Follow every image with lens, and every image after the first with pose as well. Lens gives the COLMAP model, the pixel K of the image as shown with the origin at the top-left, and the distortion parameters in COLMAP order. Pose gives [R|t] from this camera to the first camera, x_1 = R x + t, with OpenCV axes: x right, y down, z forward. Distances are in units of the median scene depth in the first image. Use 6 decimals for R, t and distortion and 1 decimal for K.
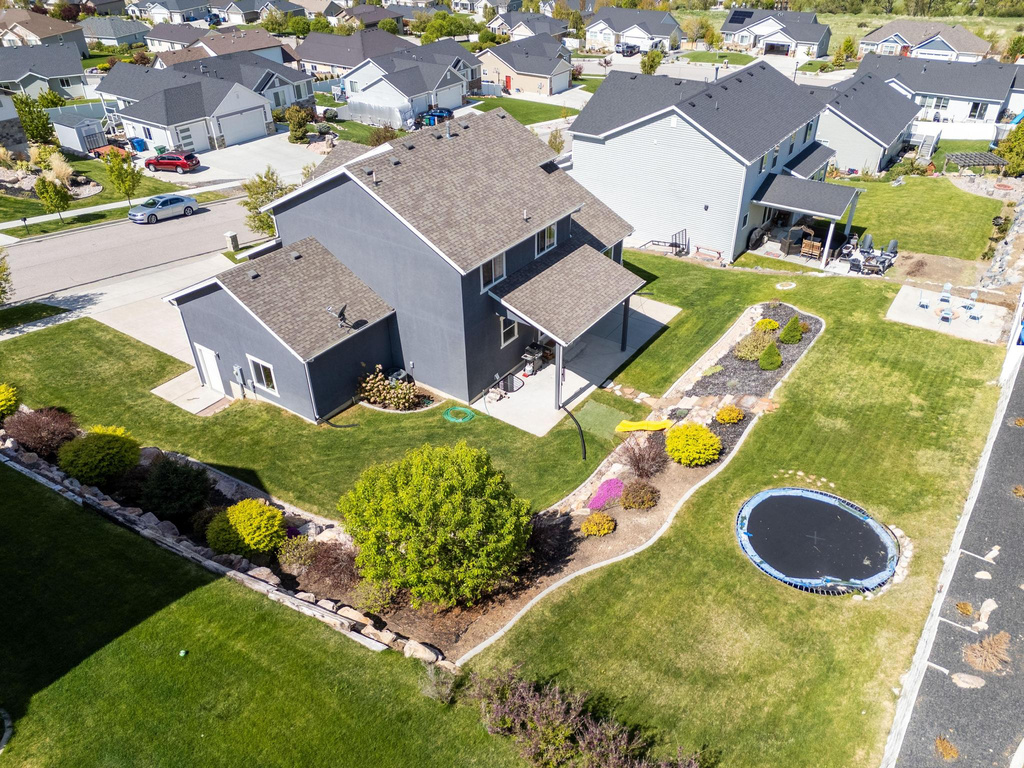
lens RADIAL K [[742.1, 0, 512.0], [0, 742.1, 384.0], [0, 0, 1]] dist [0.073134, -0.056965]
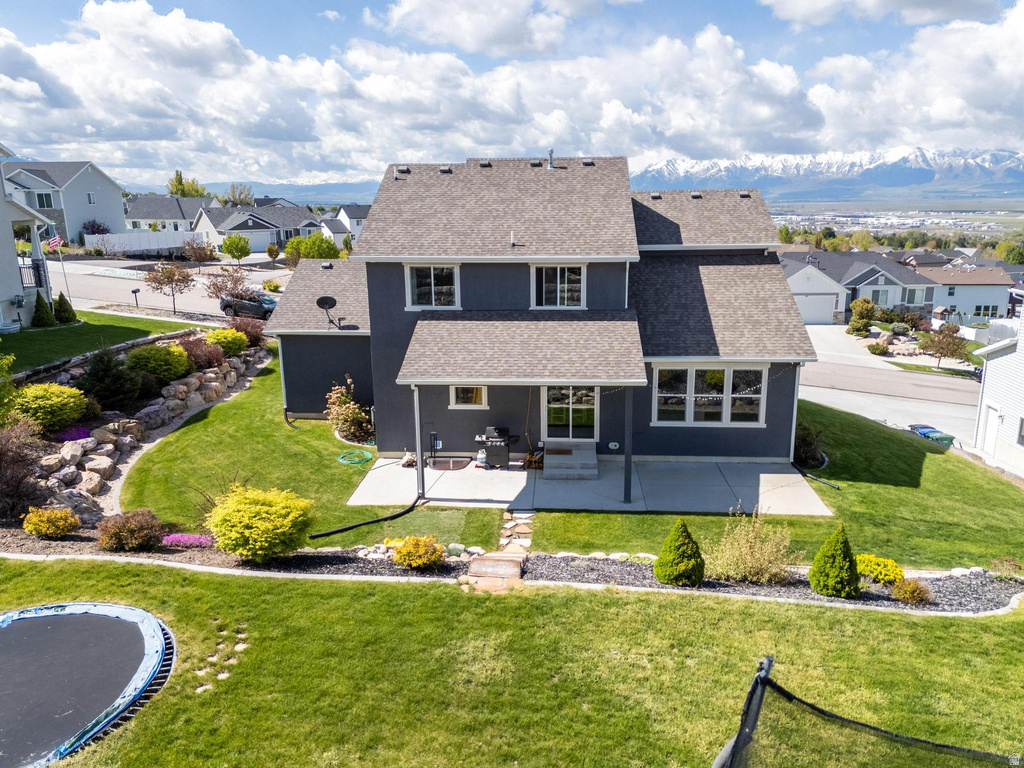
lens RADIAL K [[742.1, 0, 512.0], [0, 742.1, 384.0], [0, 0, 1]] dist [0.073134, -0.056965]
pose [[0.529718, 0.218582, -0.819525, 0.408202], [-0.471283, 0.879190, -0.070128, -0.031139], [0.705189, 0.423376, 0.568736, 0.405427]]
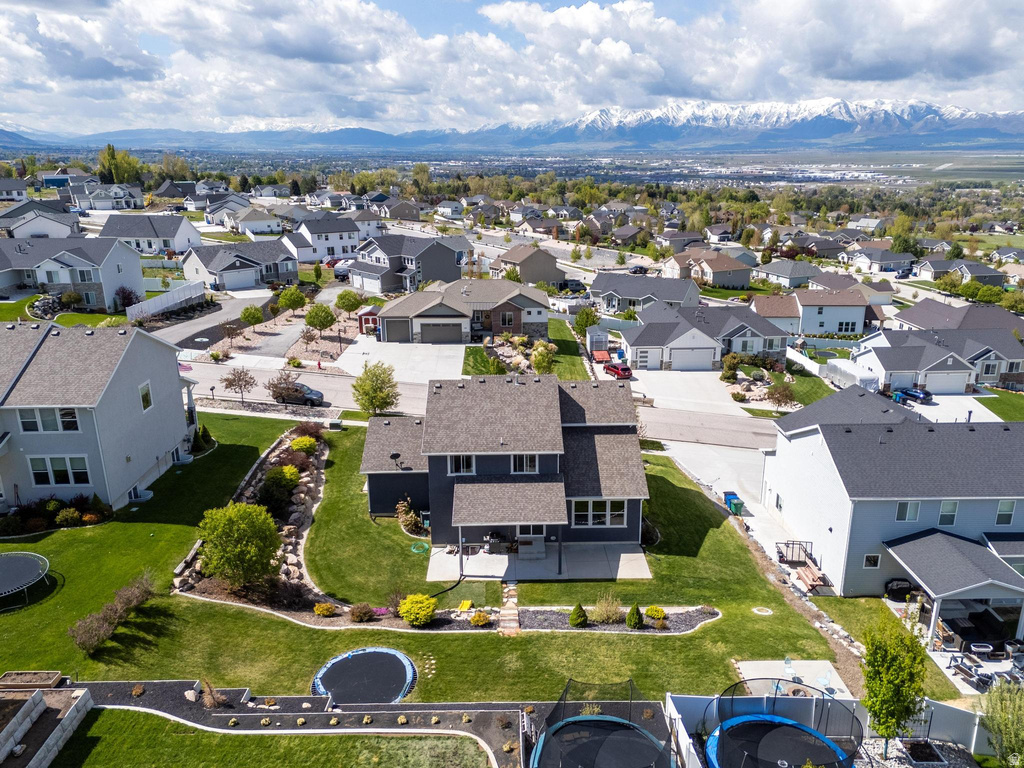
lens RADIAL K [[733.4, 0, 515.3], [0, 733.4, 369.4], [0, 0, 1]] dist [0.080421, -0.066891]
pose [[0.602663, 0.237000, -0.761990, 0.699472], [-0.449038, 0.890075, -0.078309, -0.159094], [0.659669, 0.389356, 0.642837, 0.015348]]
